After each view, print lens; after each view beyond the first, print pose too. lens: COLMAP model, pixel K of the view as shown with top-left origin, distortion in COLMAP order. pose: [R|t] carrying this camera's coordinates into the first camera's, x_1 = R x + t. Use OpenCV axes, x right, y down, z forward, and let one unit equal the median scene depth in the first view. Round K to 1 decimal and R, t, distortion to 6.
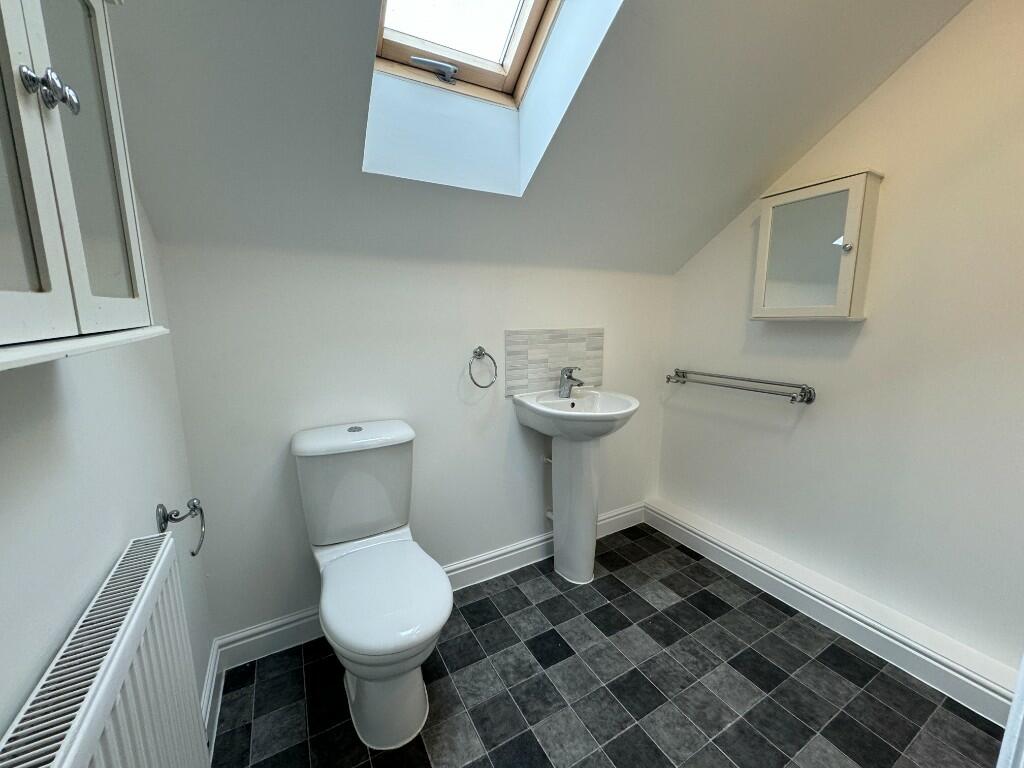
lens RADIAL K [[409.3, 0, 512.0], [0, 409.3, 384.0], [0, 0, 1]] dist [0.000586, 0.000051]
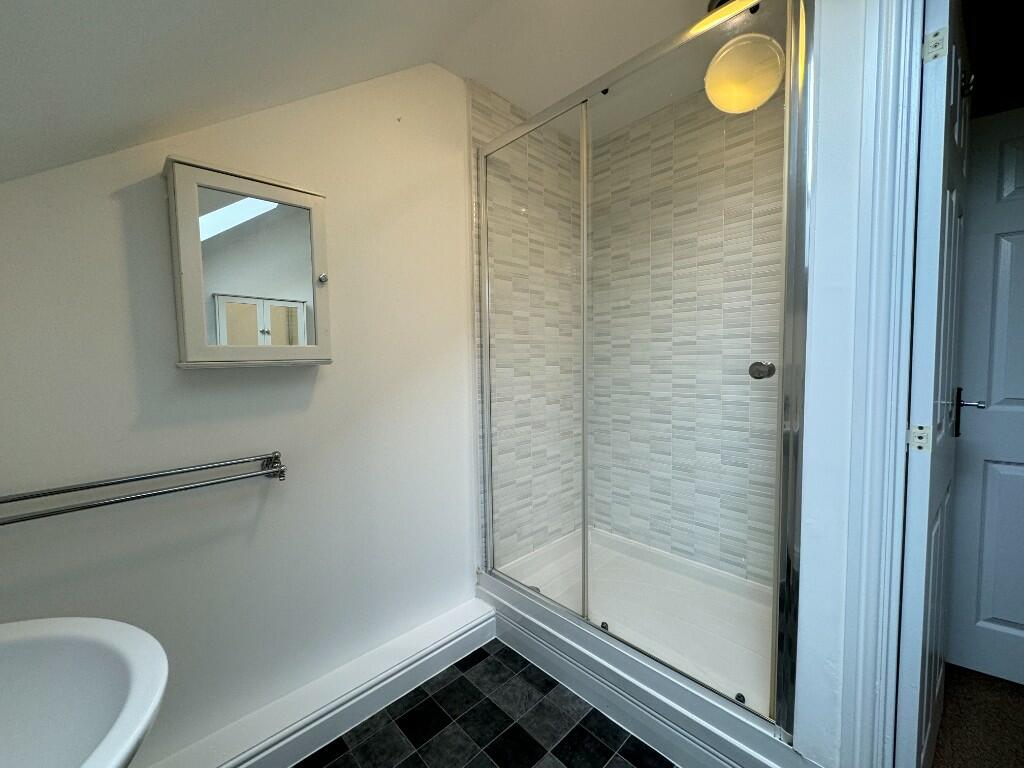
lens RADIAL K [[409.3, 0, 512.0], [0, 409.3, 384.0], [0, 0, 1]] dist [0.000586, 0.000051]
pose [[-0.252750, -0.046228, 0.966427, -0.100204], [0.177446, 0.979701, 0.093271, -0.115998], [-0.951121, 0.195063, -0.239416, 0.790061]]
